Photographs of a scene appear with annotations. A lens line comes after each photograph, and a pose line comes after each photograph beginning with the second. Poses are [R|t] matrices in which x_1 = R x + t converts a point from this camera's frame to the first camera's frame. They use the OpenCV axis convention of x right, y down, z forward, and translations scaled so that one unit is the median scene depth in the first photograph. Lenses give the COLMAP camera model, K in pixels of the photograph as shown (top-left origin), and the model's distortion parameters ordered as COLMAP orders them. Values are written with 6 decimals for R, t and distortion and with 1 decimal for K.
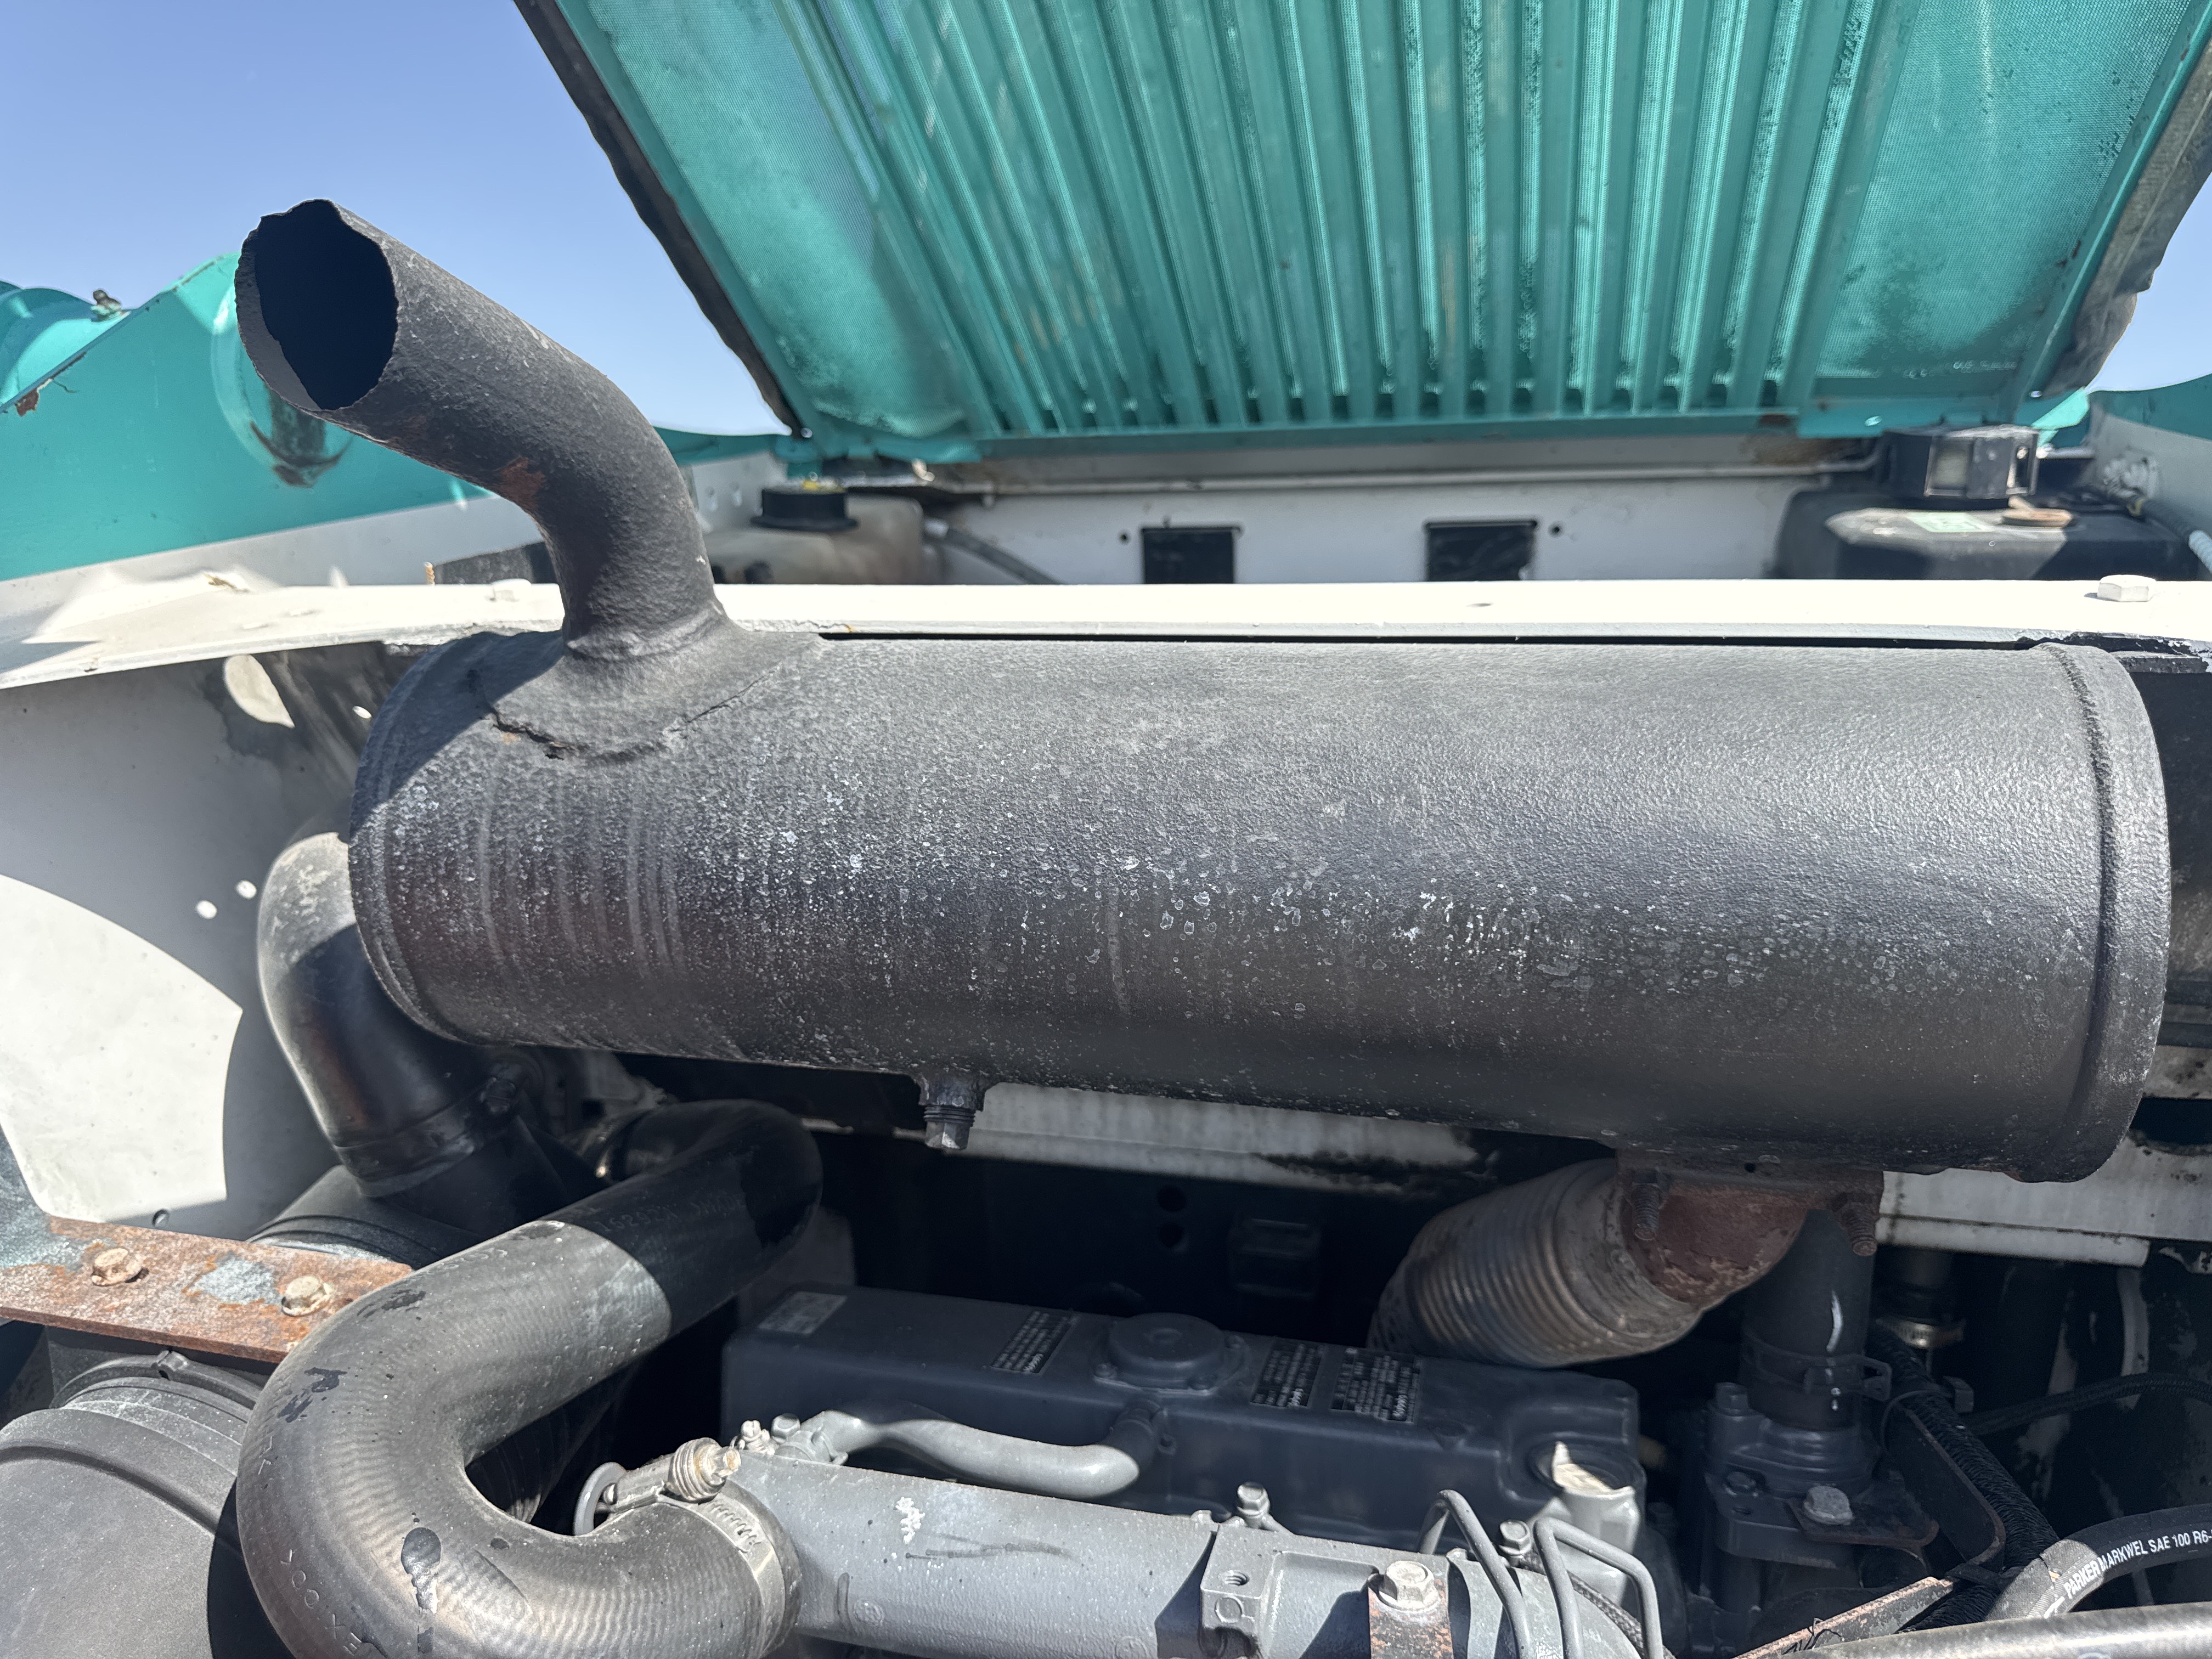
lens RADIAL K [[1585.4, 0, 1109.3], [0, 1585.4, 796.8], [0, 0, 1]] dist [0.031708, -0.056680]
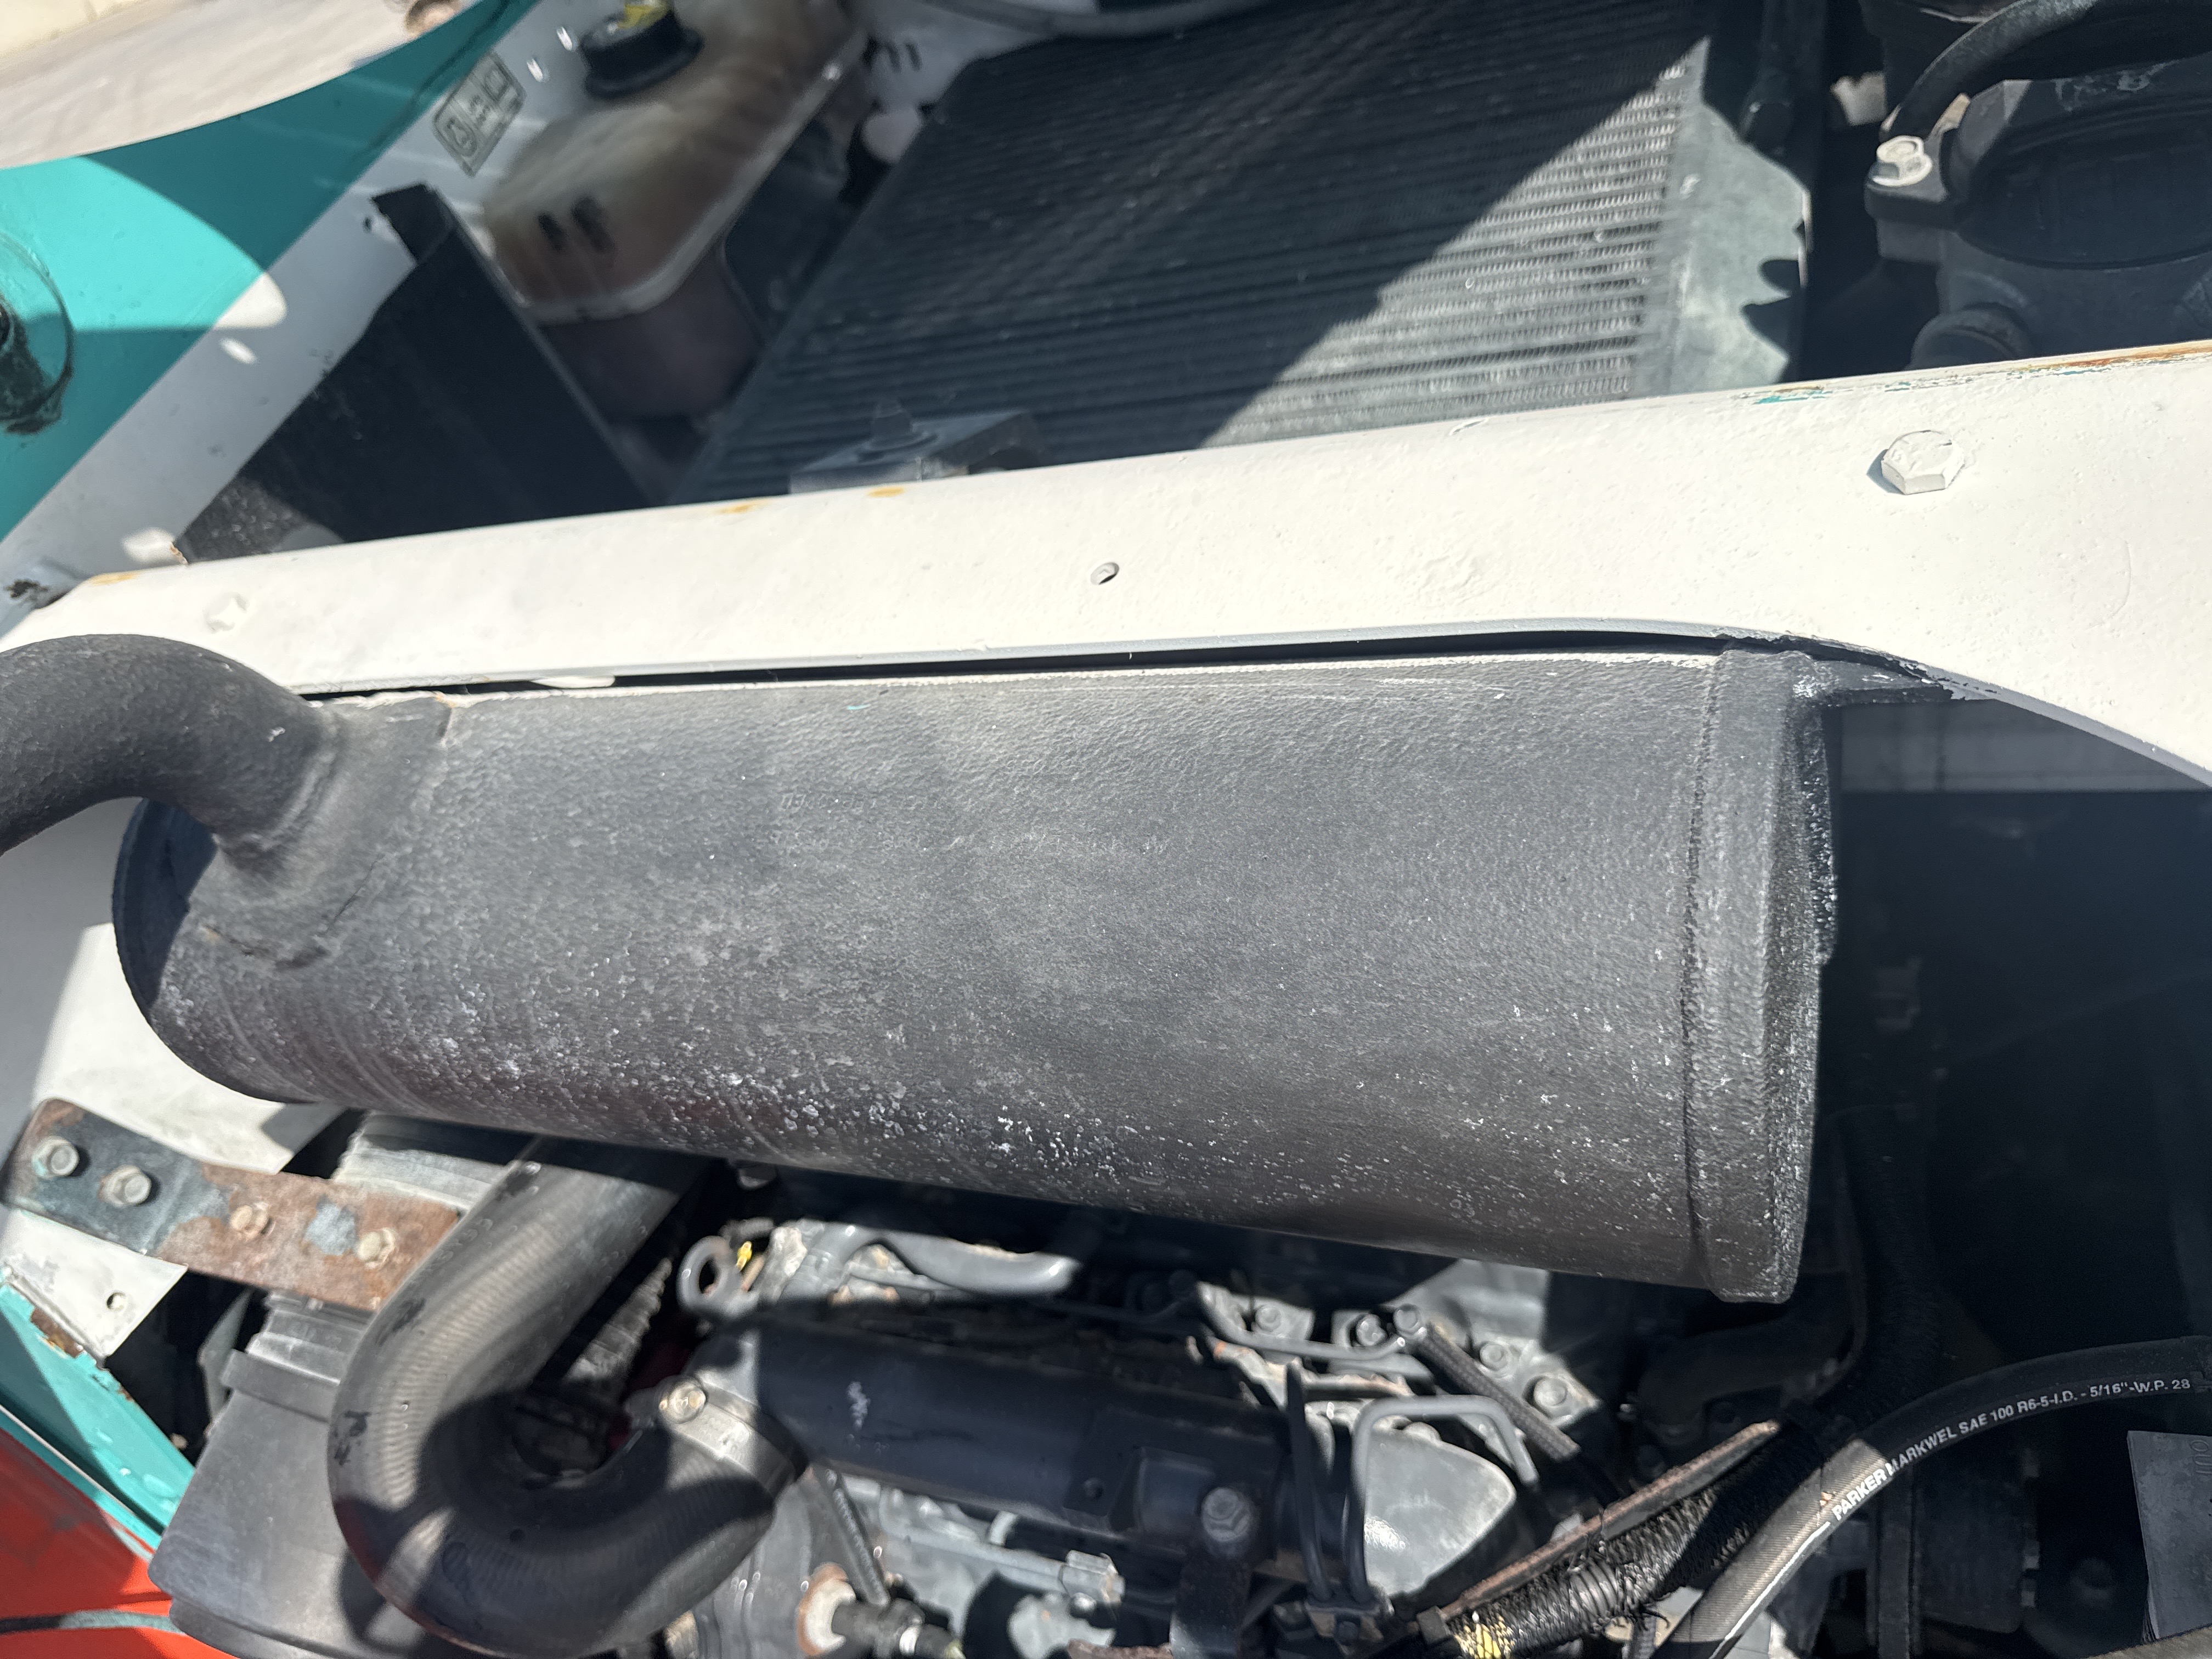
lens RADIAL K [[1585.4, 0, 1109.3], [0, 1585.4, 796.8], [0, 0, 1]] dist [0.031708, -0.056680]
pose [[0.947009, -0.180588, -0.265634, 0.492159], [0.292341, 0.827210, 0.479854, -0.473256], [0.133079, -0.532082, 0.836169, 0.316141]]
